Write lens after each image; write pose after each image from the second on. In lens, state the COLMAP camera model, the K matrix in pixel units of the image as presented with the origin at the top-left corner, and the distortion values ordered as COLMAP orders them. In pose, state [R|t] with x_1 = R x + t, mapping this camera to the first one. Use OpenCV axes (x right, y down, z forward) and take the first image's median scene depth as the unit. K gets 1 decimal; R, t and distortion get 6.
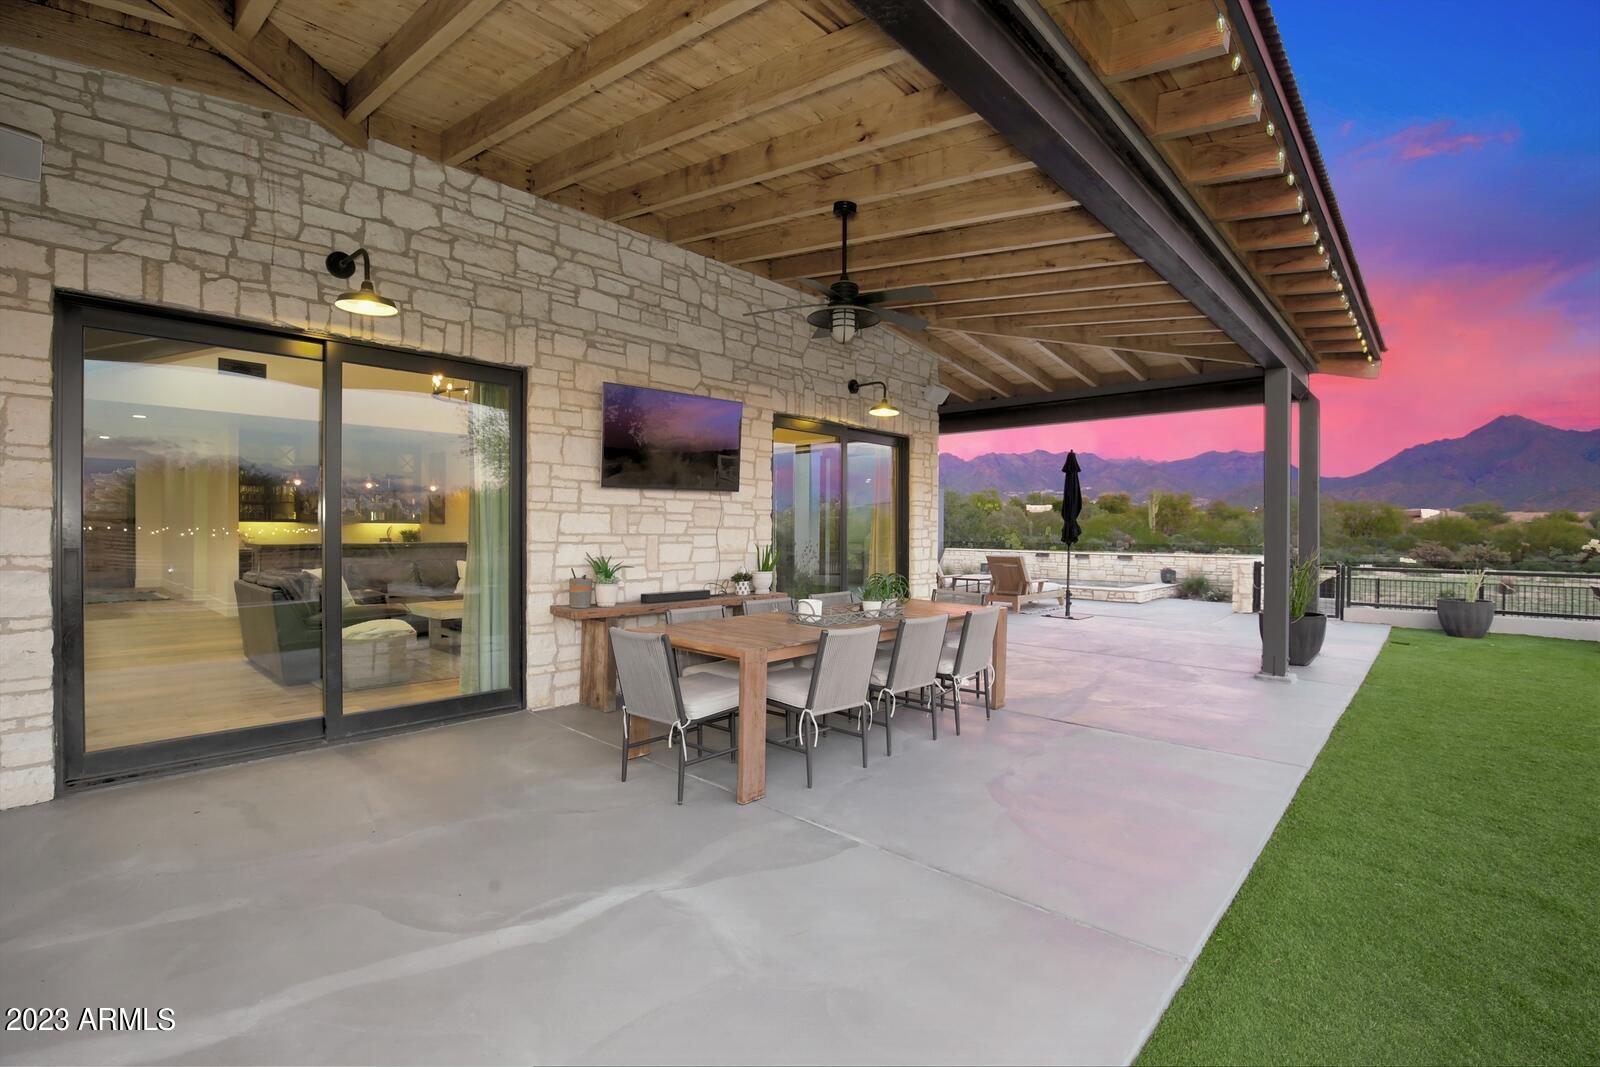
lens RADIAL K [[724.2, 0, 800.0], [0, 724.2, 533.5], [0, 0, 1]] dist [-0.027852, 0.000283]
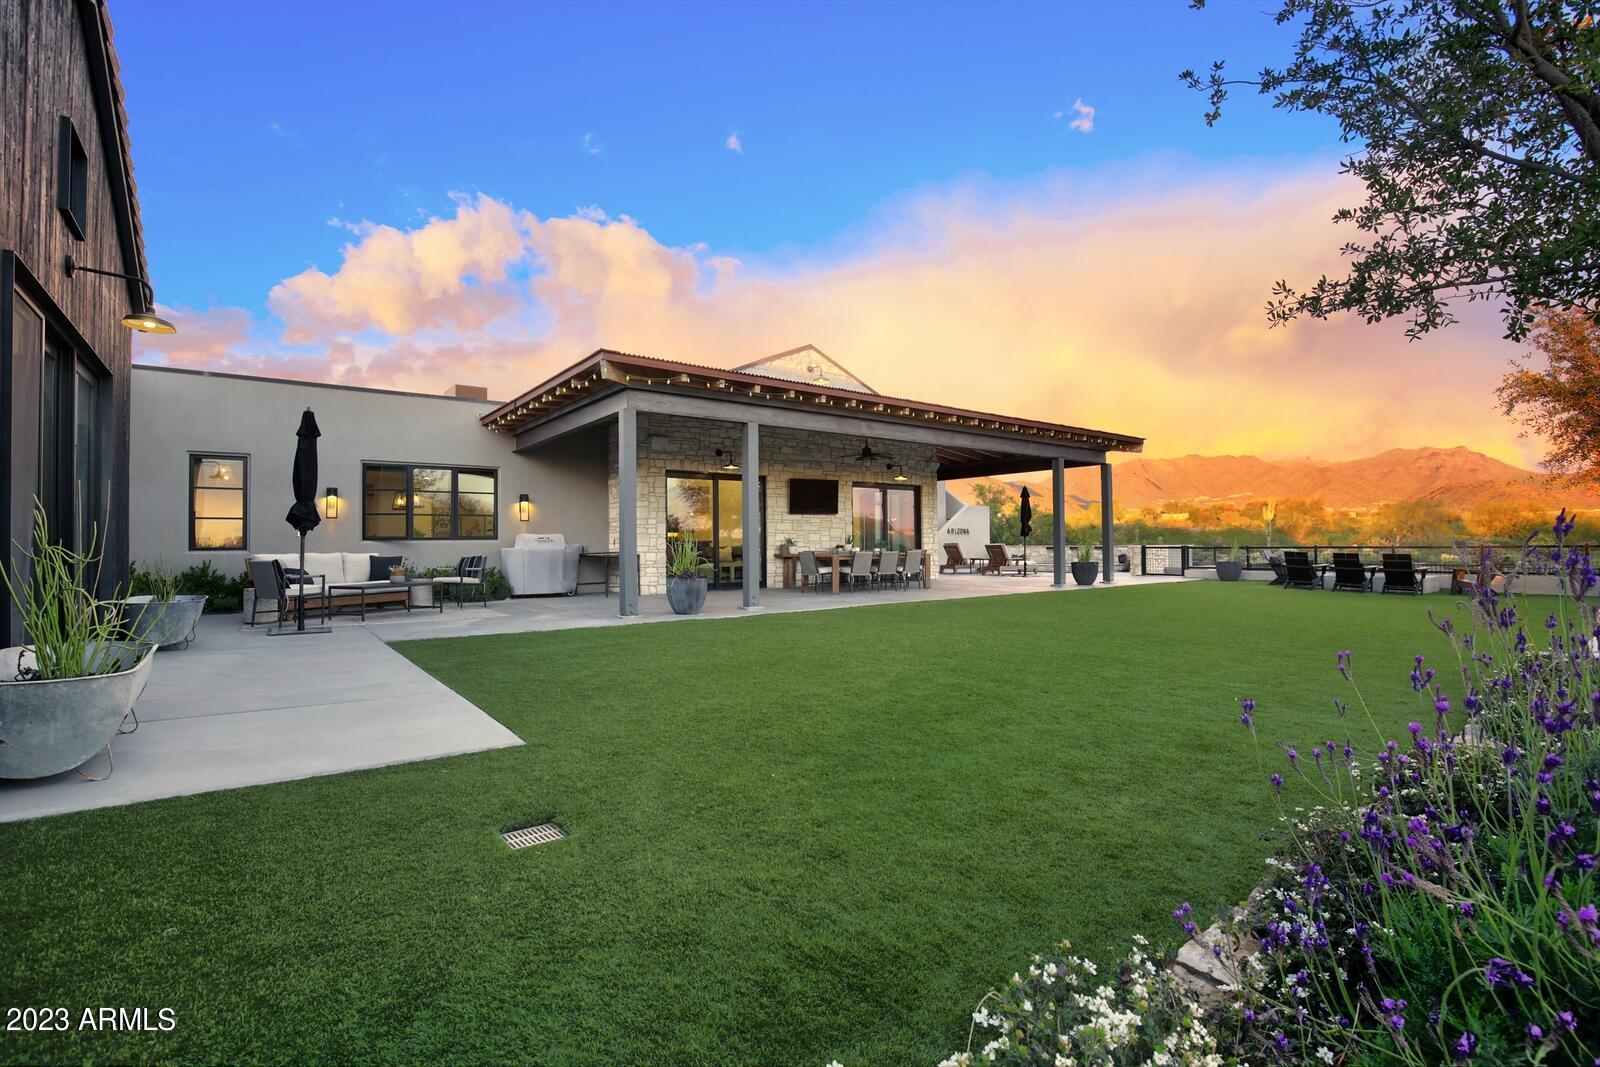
lens RADIAL K [[724.2, 0, 800.0], [0, 724.2, 533.5], [0, 0, 1]] dist [-0.027852, 0.000283]
pose [[0.982349, -0.017152, -0.186270, 0.312328], [0.013345, 0.999676, -0.021676, 0.078851], [0.186582, 0.018808, 0.982259, -1.867255]]
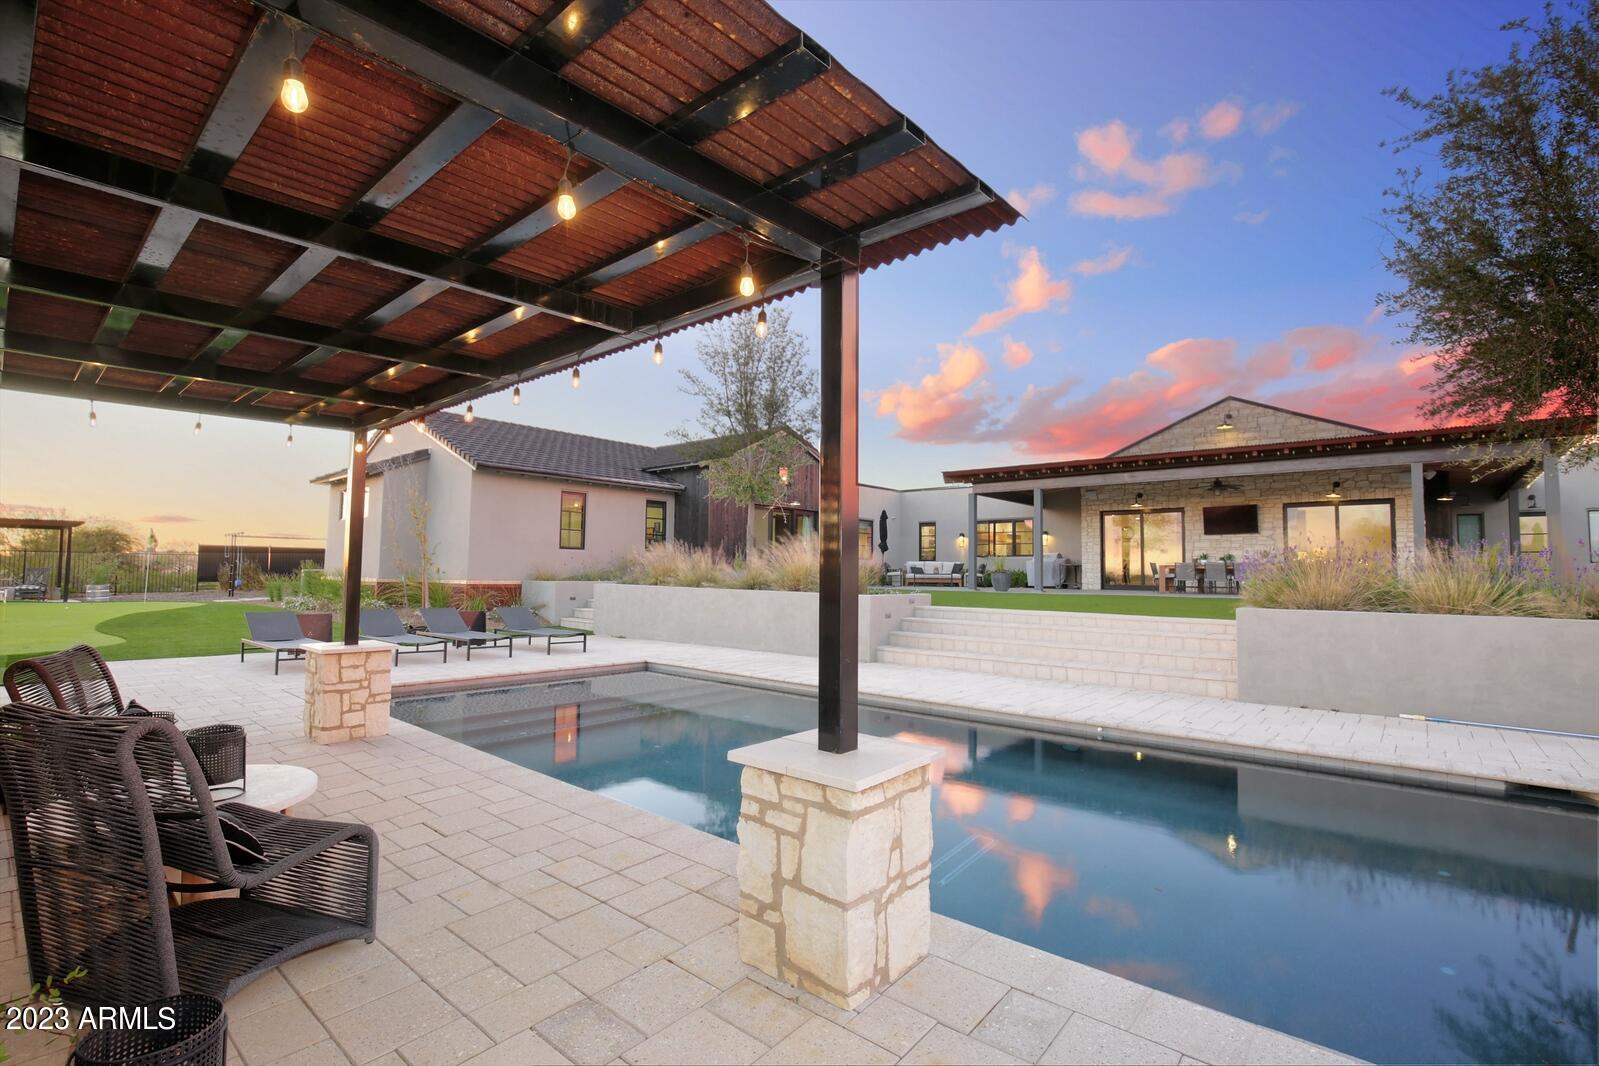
lens RADIAL K [[723.7, 0, 799.5], [0, 723.7, 533.0], [0, 0, 1]] dist [-0.027852, 0.000283]
pose [[0.027199, -0.065896, -0.997456, 3.400473], [-0.019202, 0.997606, -0.066430, 0.215386], [0.999446, 0.020960, 0.025868, -1.212379]]
